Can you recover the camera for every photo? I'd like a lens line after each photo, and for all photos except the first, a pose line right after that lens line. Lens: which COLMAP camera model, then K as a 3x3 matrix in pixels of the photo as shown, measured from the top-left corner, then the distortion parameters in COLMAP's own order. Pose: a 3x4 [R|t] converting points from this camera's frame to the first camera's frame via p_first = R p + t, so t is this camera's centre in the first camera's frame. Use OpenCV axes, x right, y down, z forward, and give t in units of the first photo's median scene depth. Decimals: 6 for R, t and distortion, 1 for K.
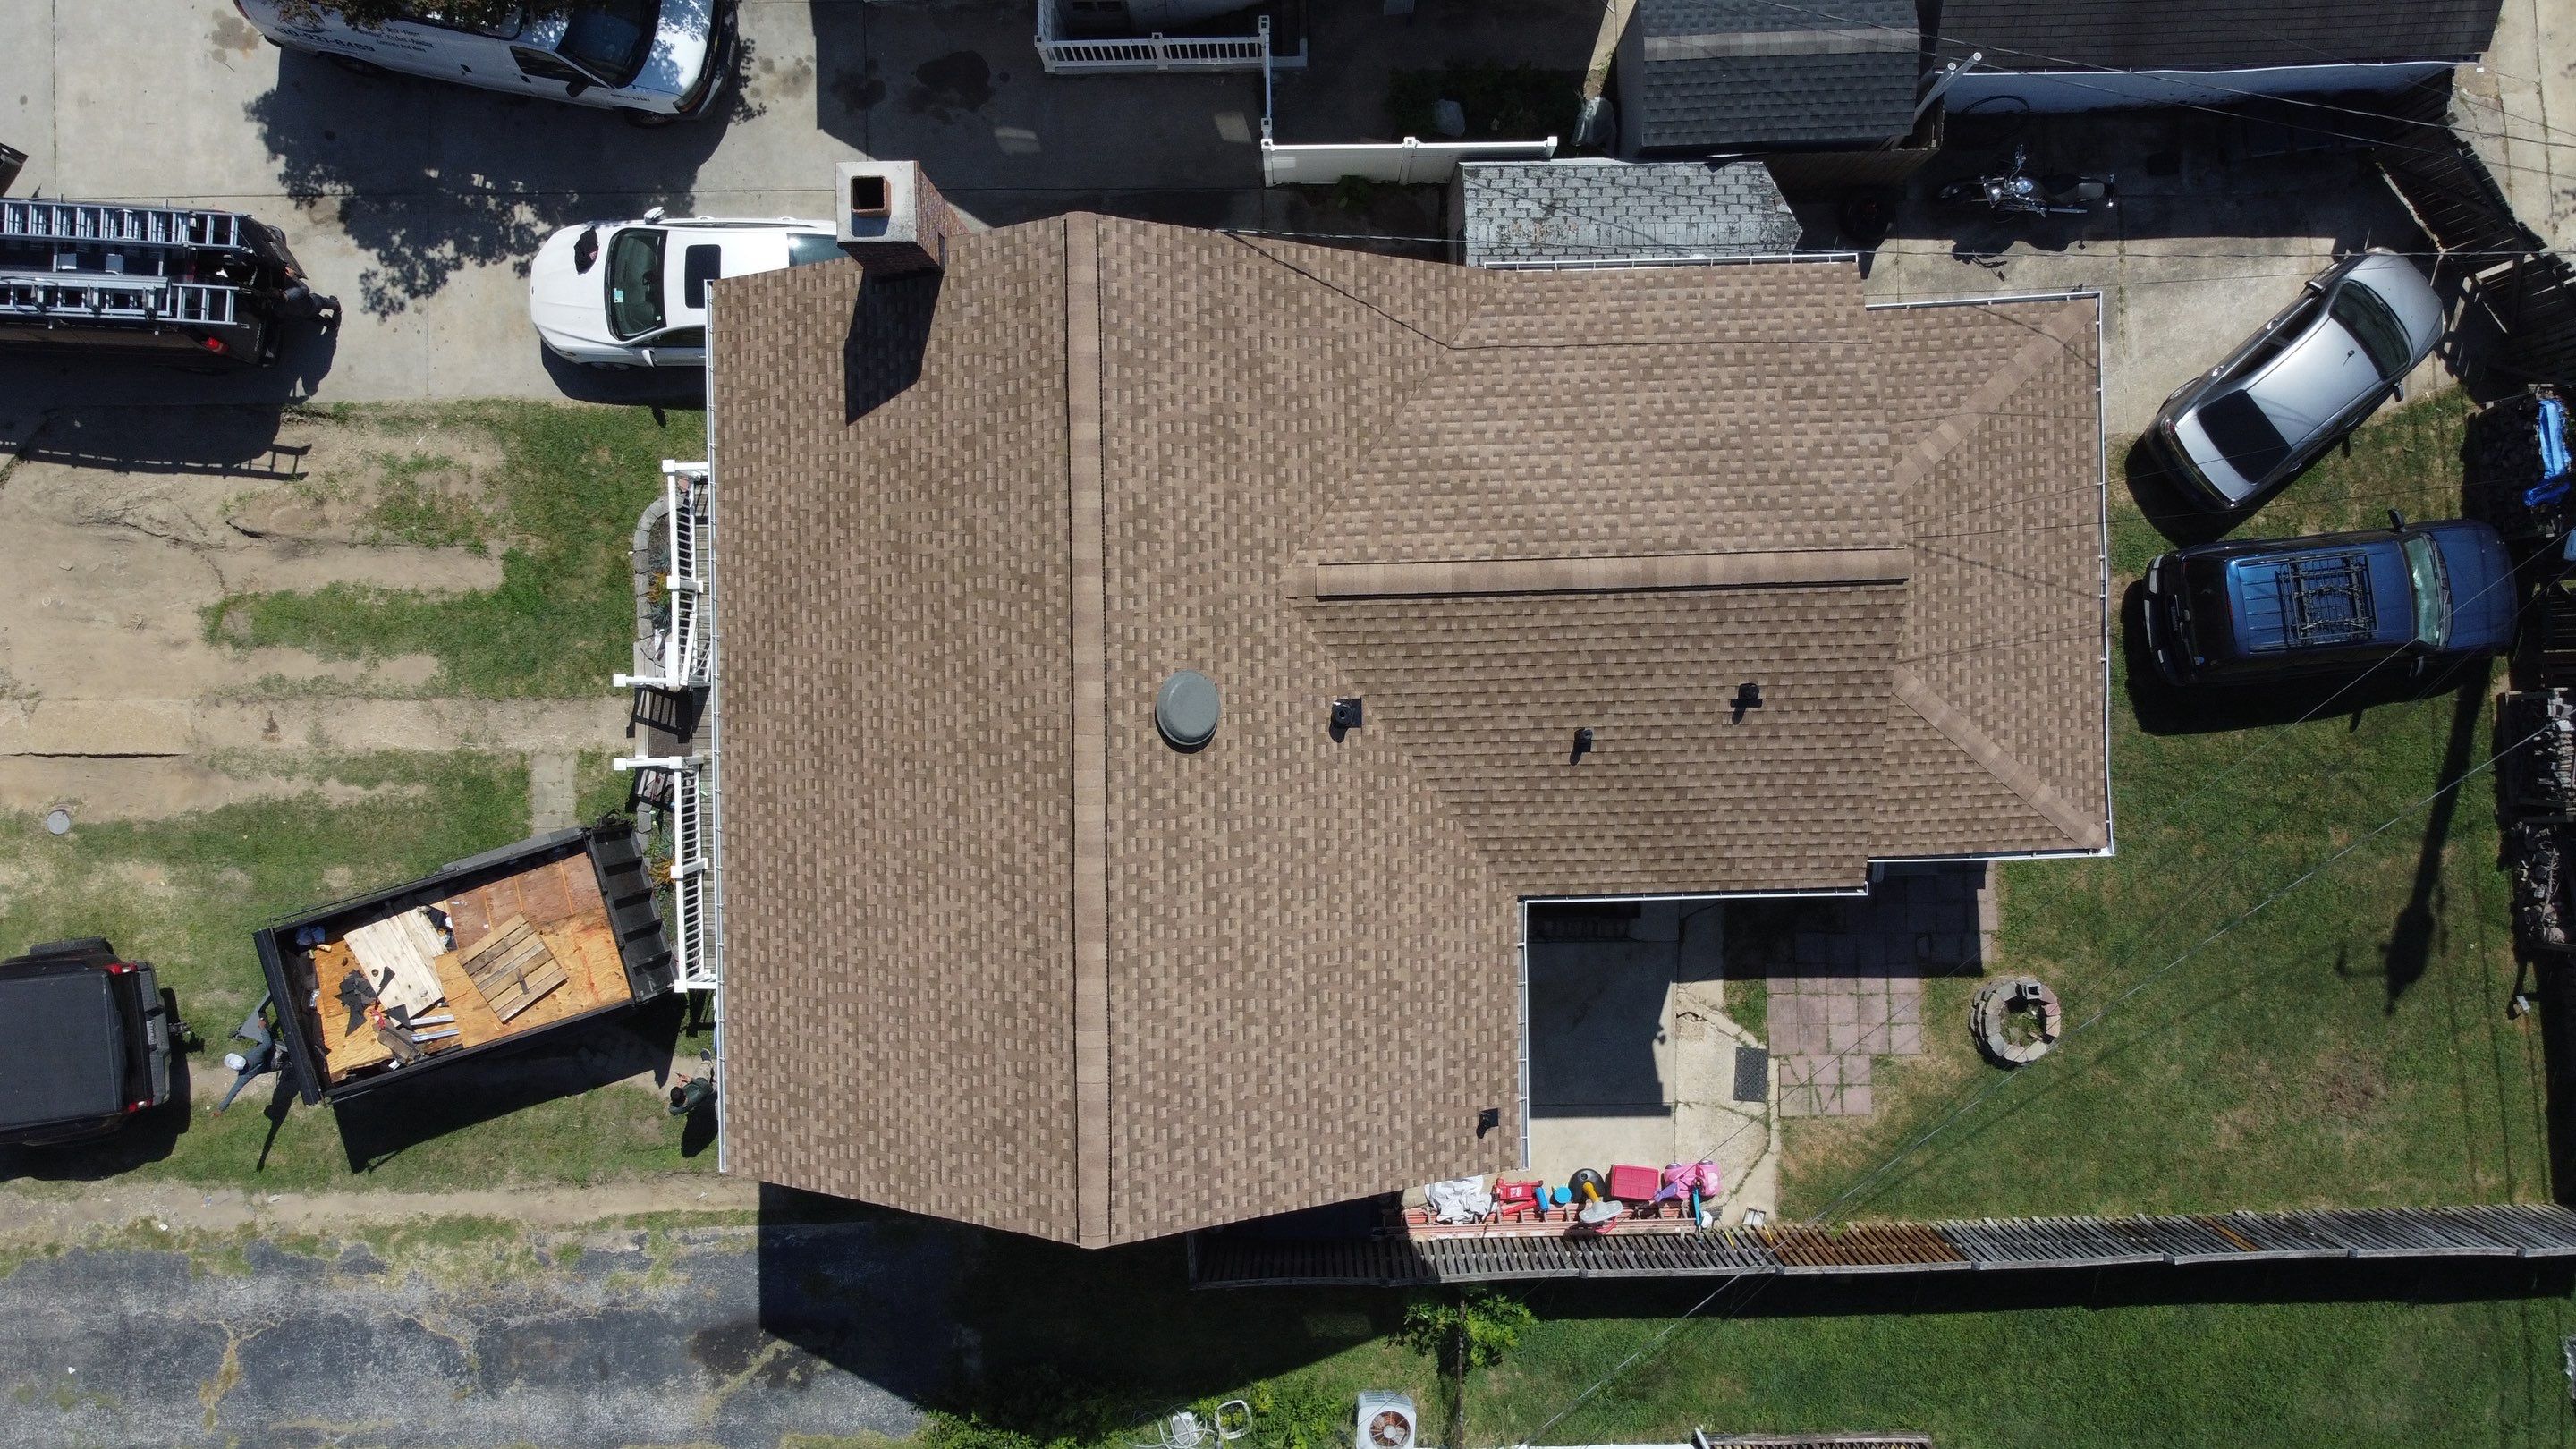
lens RADIAL K [[1954.1, 0, 1280.2], [0, 1954.1, 705.7], [0, 0, 1]] dist [-0.000563, -0.005238]
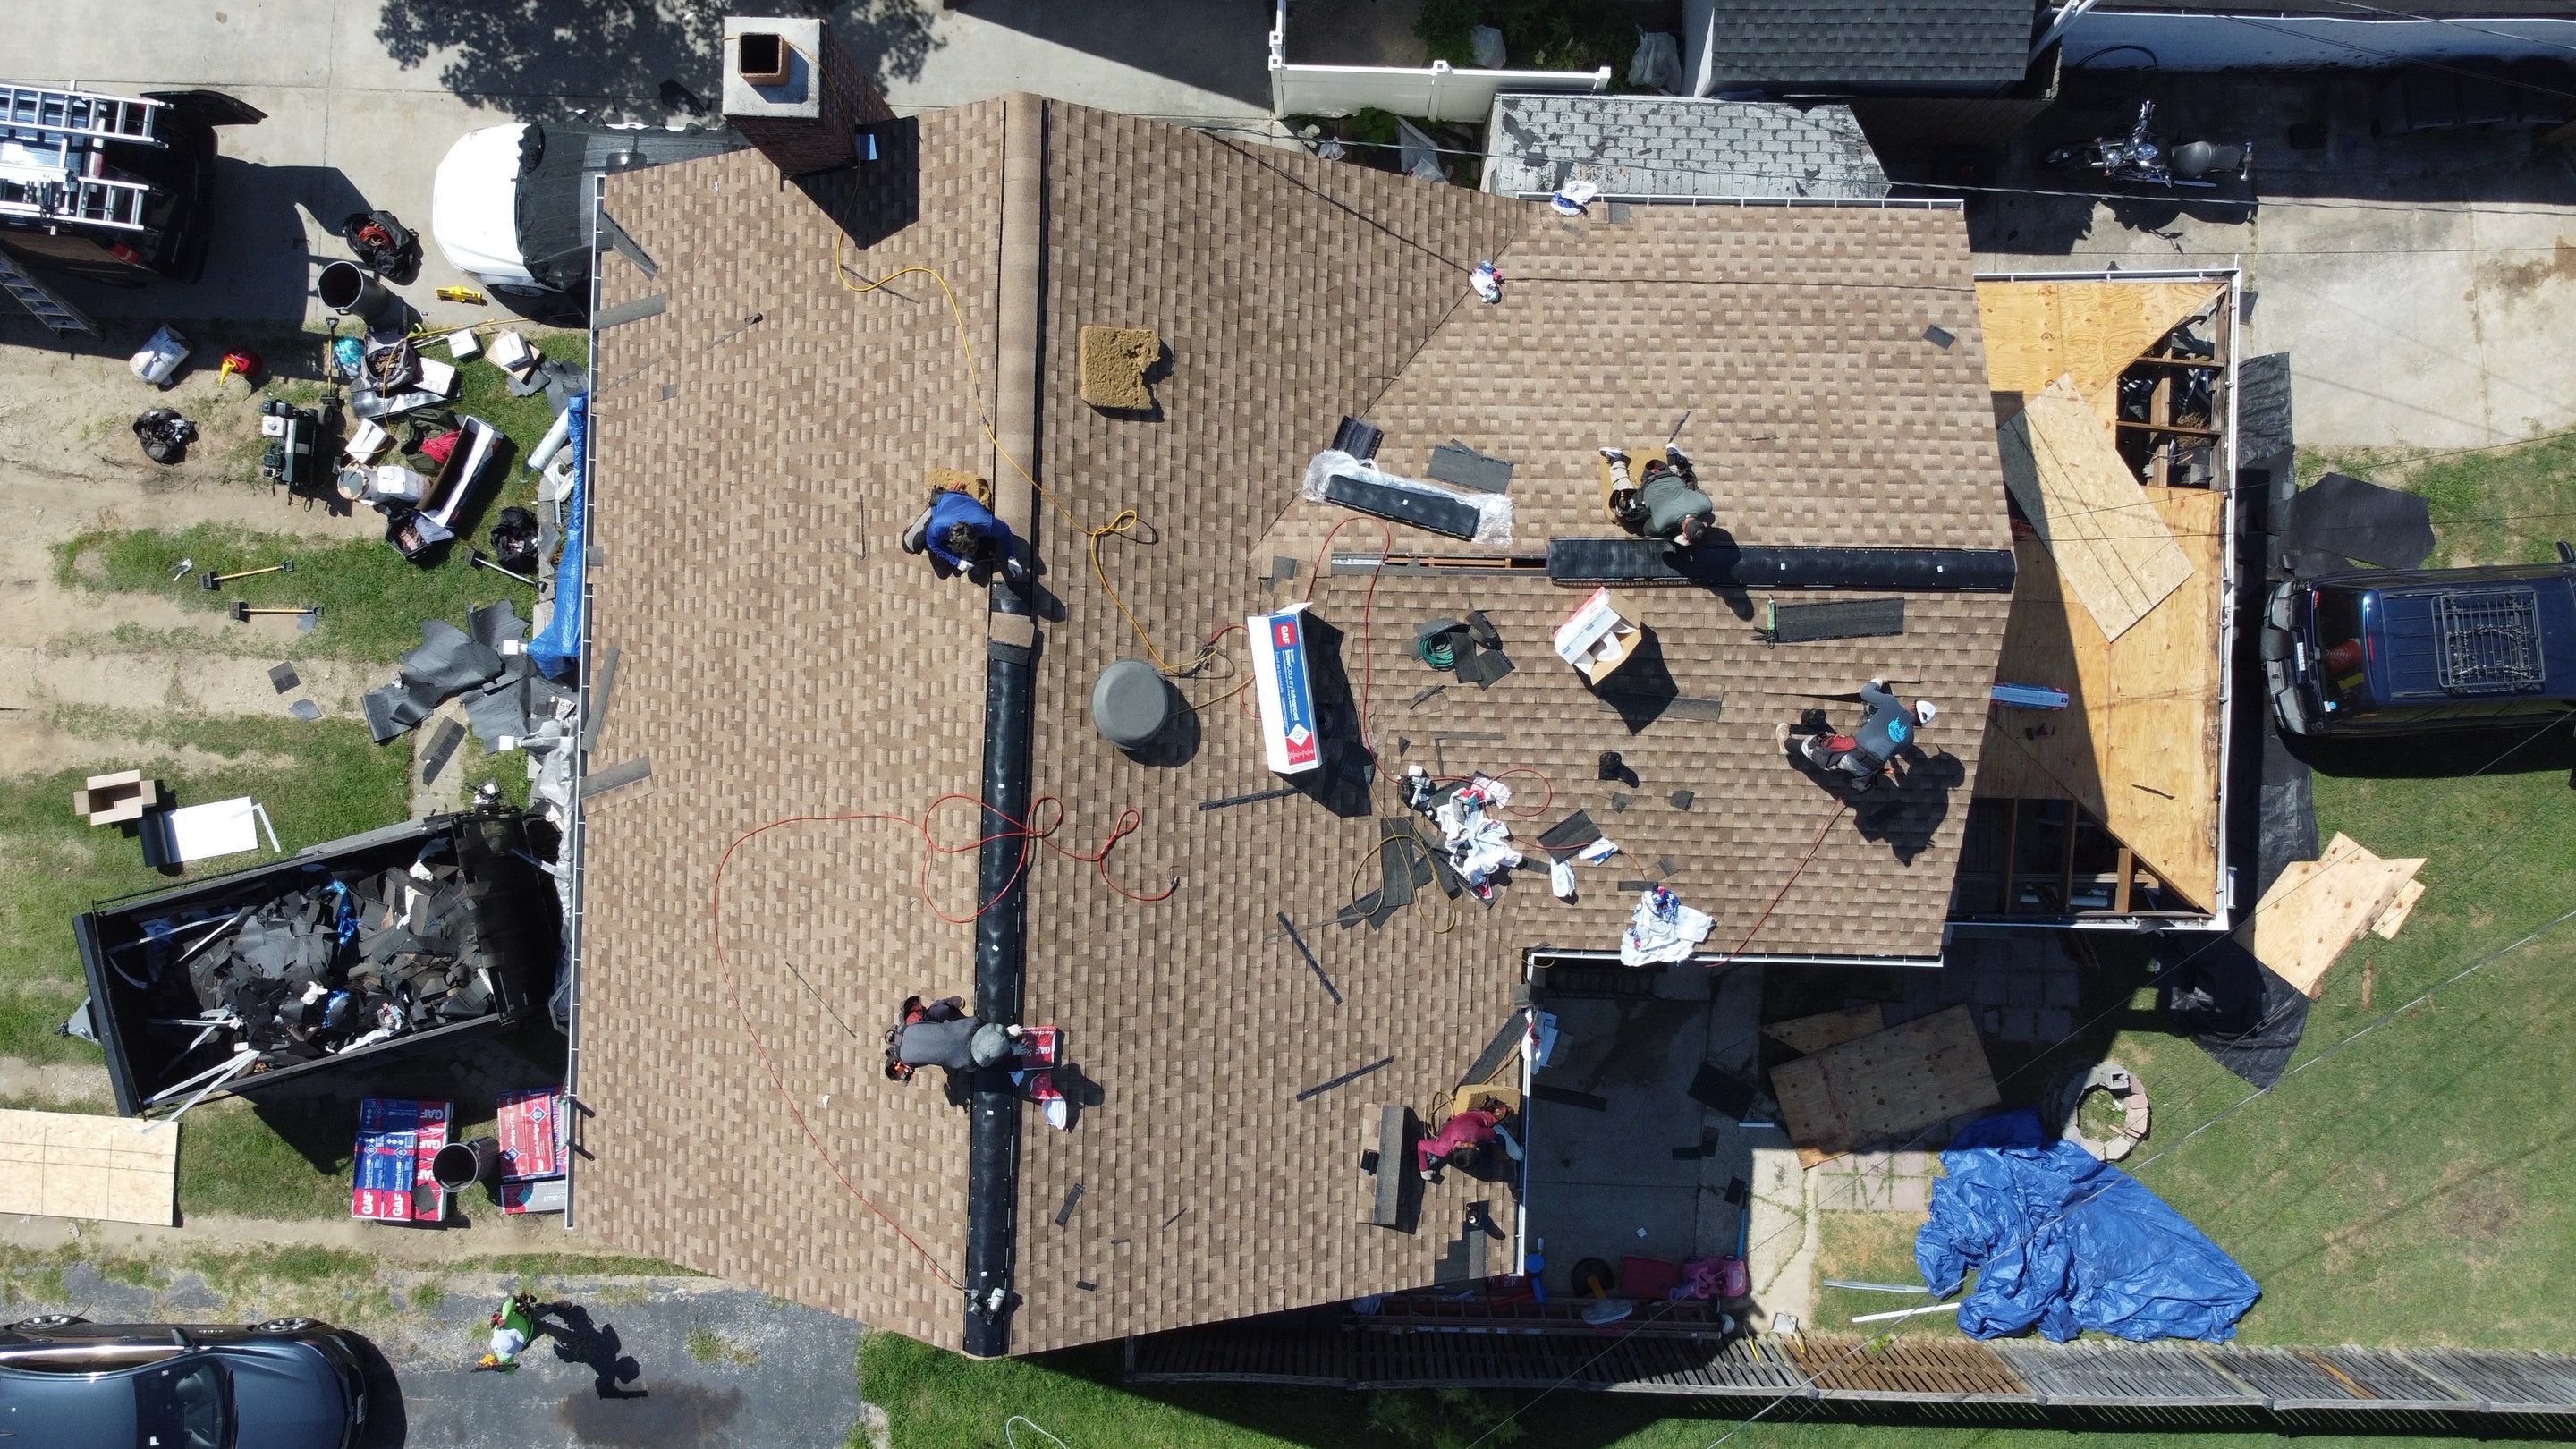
lens RADIAL K [[1954.1, 0, 1280.6], [0, 1954.1, 702.9], [0, 0, 1]] dist [-0.000563, -0.005238]
pose [[0.998845, 0.045357, -0.015860, 0.026948], [-0.045468, 0.998943, -0.006752, 0.002872], [0.015537, 0.007466, 0.999851, 0.164934]]
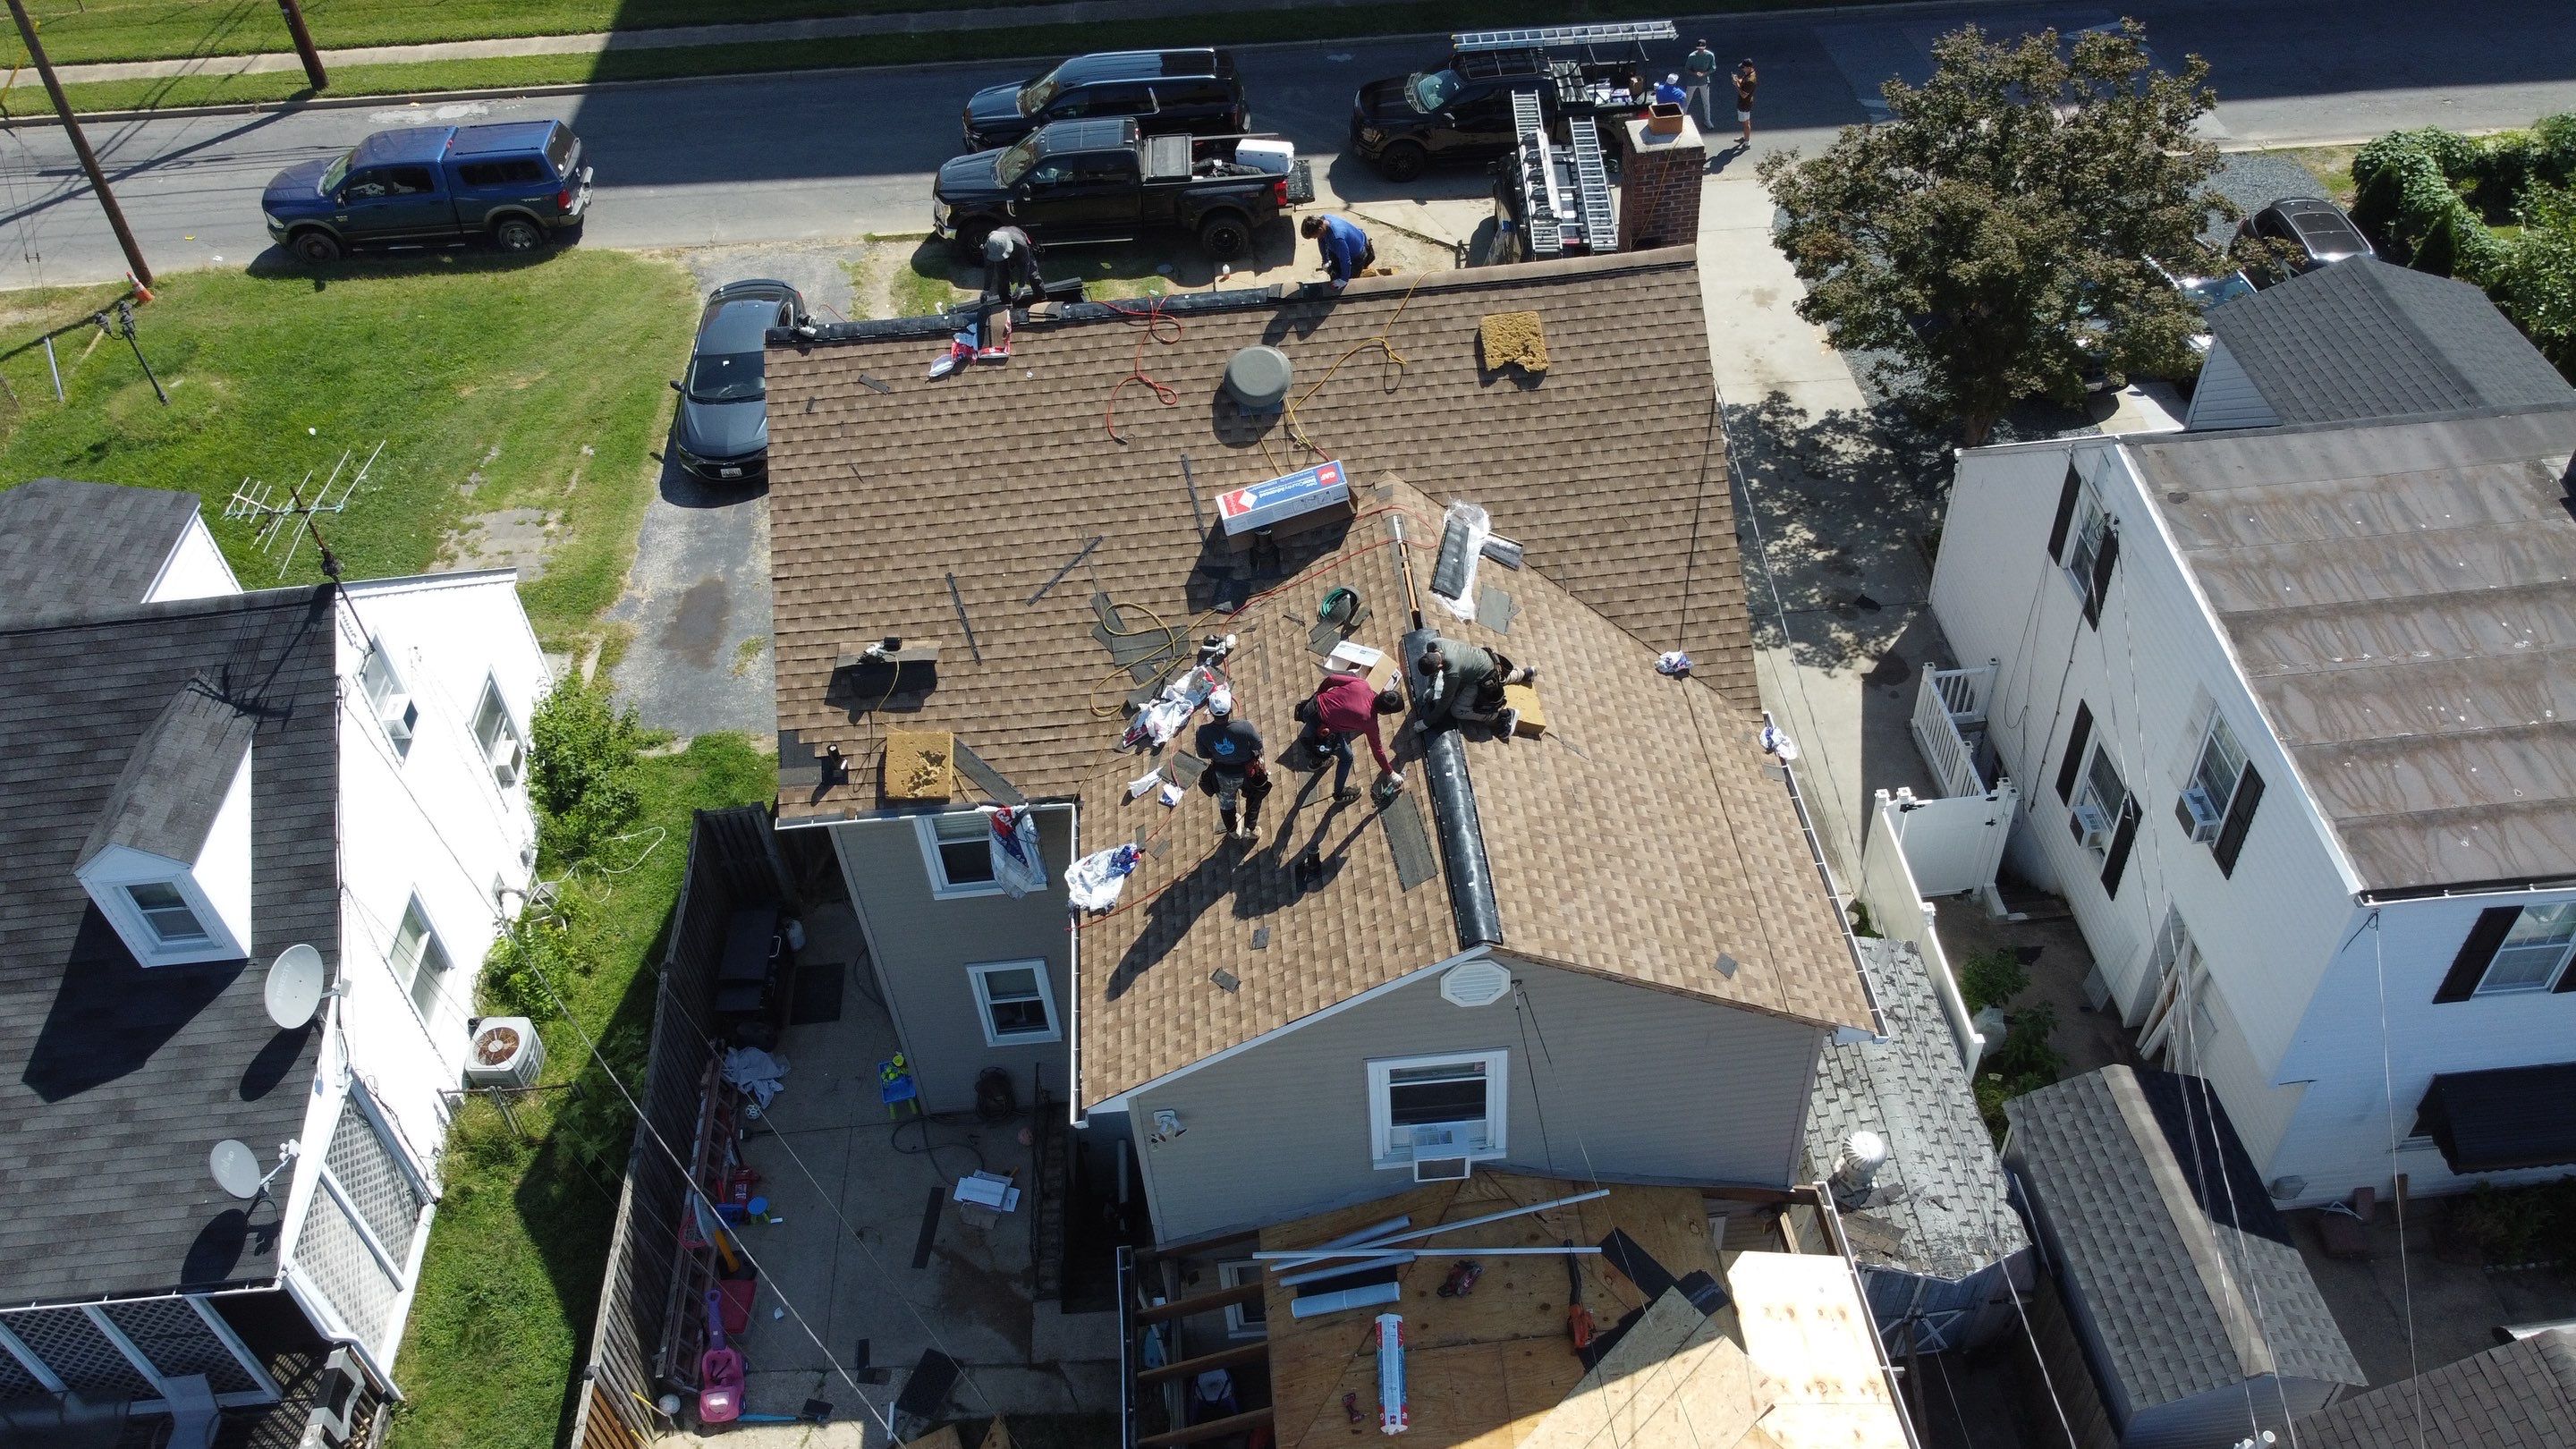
lens RADIAL K [[1954.1, 0, 1286.5], [0, 1954.1, 711.2], [0, 0, 1]] dist [-0.000563, -0.005238]
pose [[0.053481, 0.689129, -0.722663, 0.779949], [-0.997242, 0.074150, -0.003092, 0.002042], [0.051454, 0.720835, 0.691194, 0.365286]]
